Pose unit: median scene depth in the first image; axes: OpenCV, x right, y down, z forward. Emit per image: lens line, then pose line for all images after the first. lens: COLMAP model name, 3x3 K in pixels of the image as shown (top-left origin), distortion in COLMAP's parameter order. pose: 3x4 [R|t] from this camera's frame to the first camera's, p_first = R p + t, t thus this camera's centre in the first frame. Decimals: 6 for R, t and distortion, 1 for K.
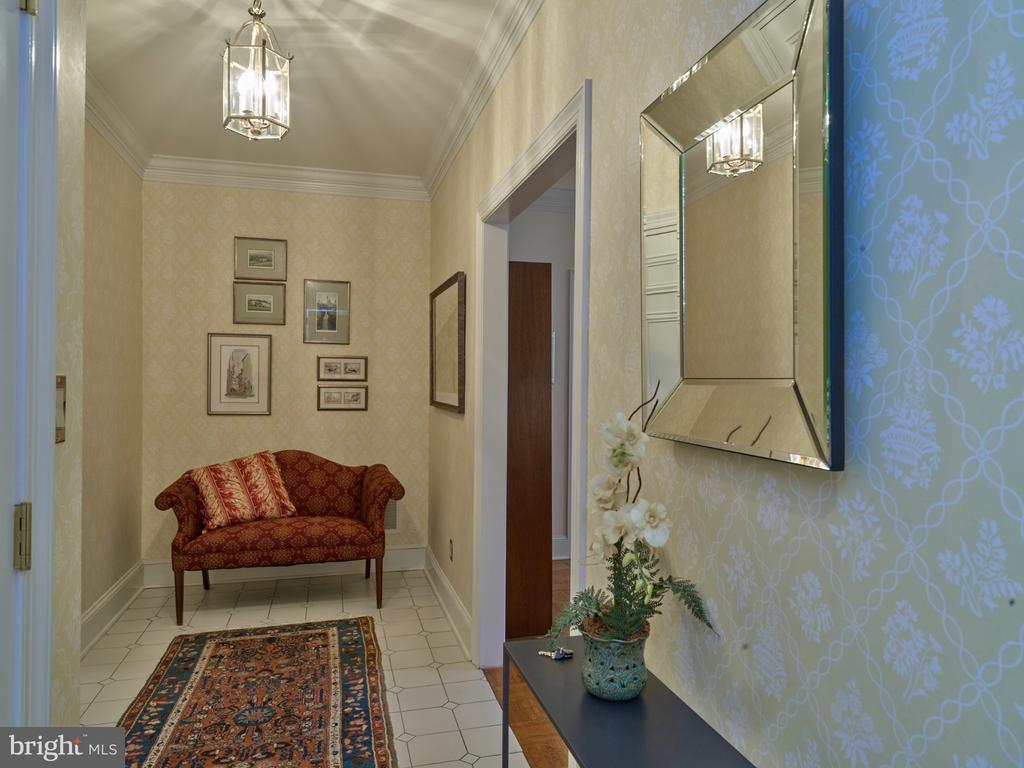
lens RADIAL K [[660.9, 0, 512.0], [0, 660.9, 384.0], [0, 0, 1]] dist [0.005726, 0.001039]
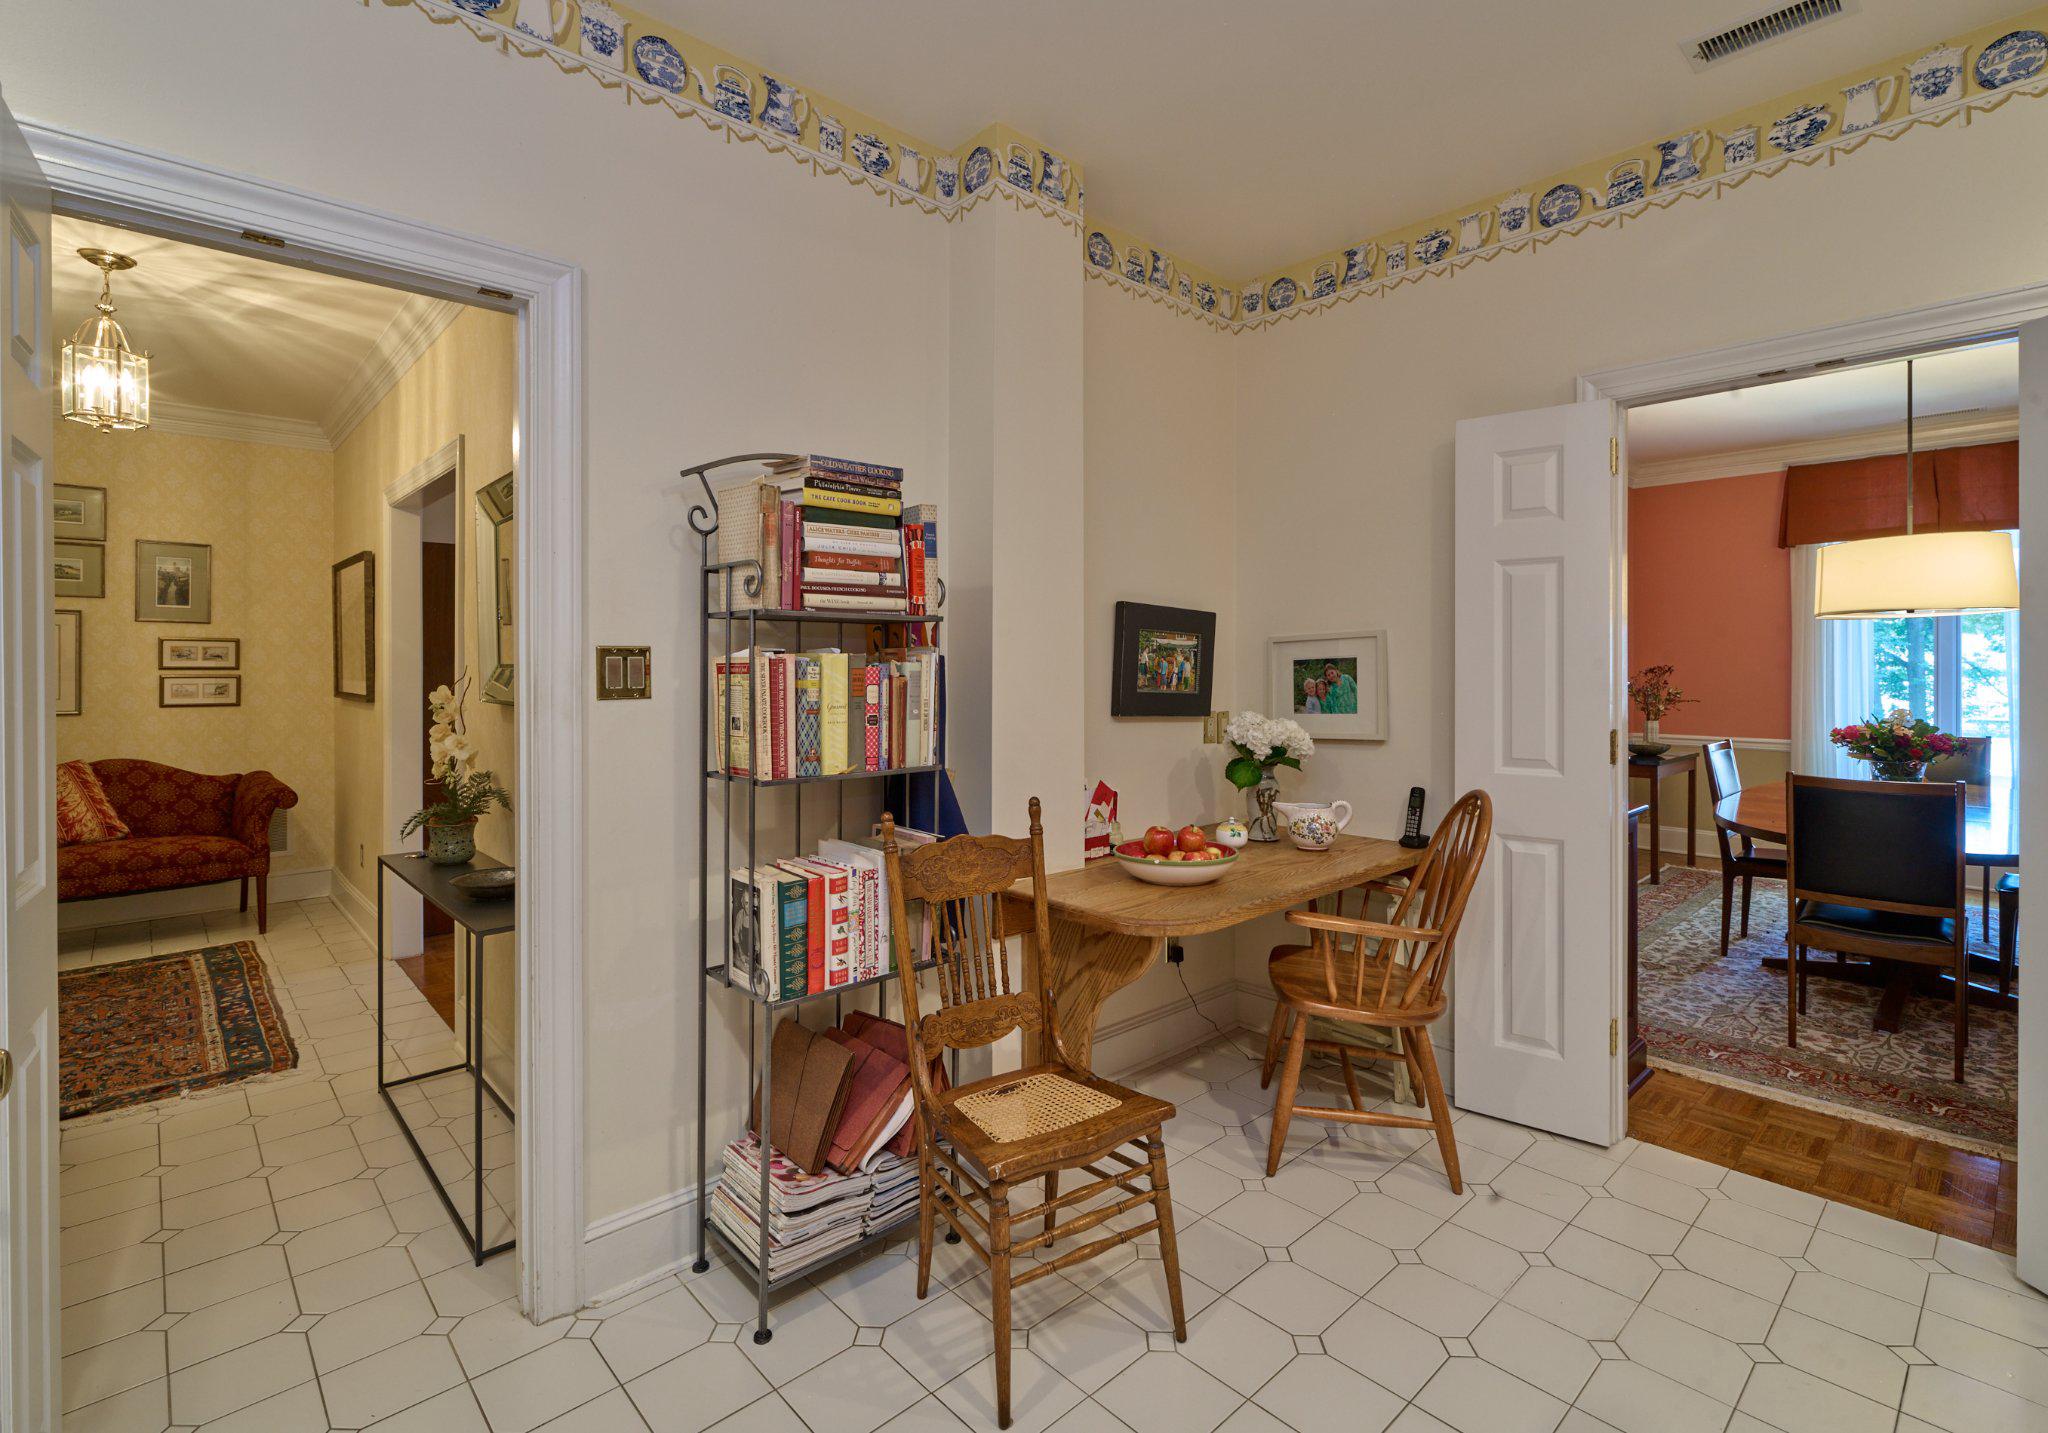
lens RADIAL K [[954.7, 0, 1030.2], [0, 954.7, 667.0], [0, 0, 1]] dist [-0.001002, -0.000026]
pose [[0.884400, -0.010449, 0.466613, 0.101479], [0.010994, 0.999938, 0.001554, 0.001923], [-0.466600, 0.003756, 0.884460, -0.534448]]
